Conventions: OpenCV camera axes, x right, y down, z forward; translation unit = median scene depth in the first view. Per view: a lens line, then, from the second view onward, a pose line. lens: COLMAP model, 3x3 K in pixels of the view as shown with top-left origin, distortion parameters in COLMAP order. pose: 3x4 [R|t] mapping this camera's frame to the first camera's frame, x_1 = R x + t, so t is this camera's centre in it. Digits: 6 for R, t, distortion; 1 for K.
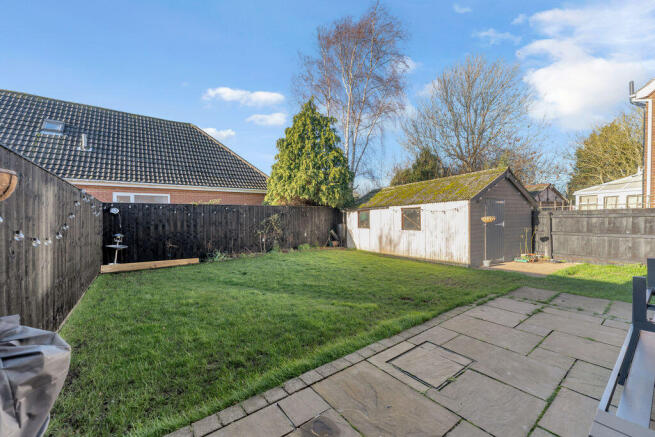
lens RADIAL K [[263.6, 0, 327.5], [0, 263.6, 224.5], [0, 0, 1]] dist [-0.000353, -0.000056]
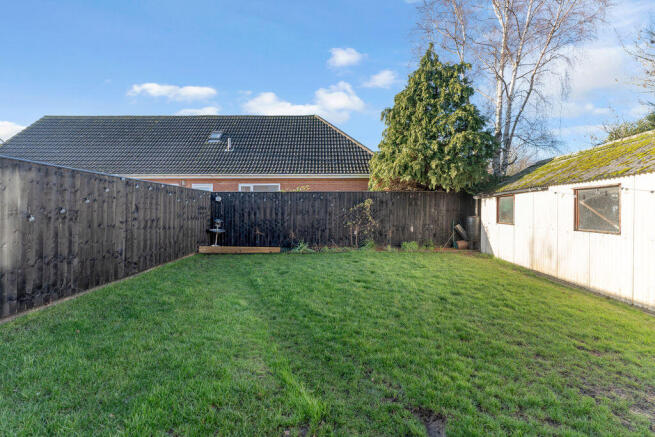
lens RADIAL K [[262.4, 0, 328.9], [0, 262.4, 212.1], [0, 0, 1]] dist [-0.000463, -0.000011]
pose [[0.800976, 0.017800, -0.598432, 0.177789], [-0.023720, 0.999717, -0.002013, -0.002991], [0.598227, 0.015807, 0.801171, 0.270308]]
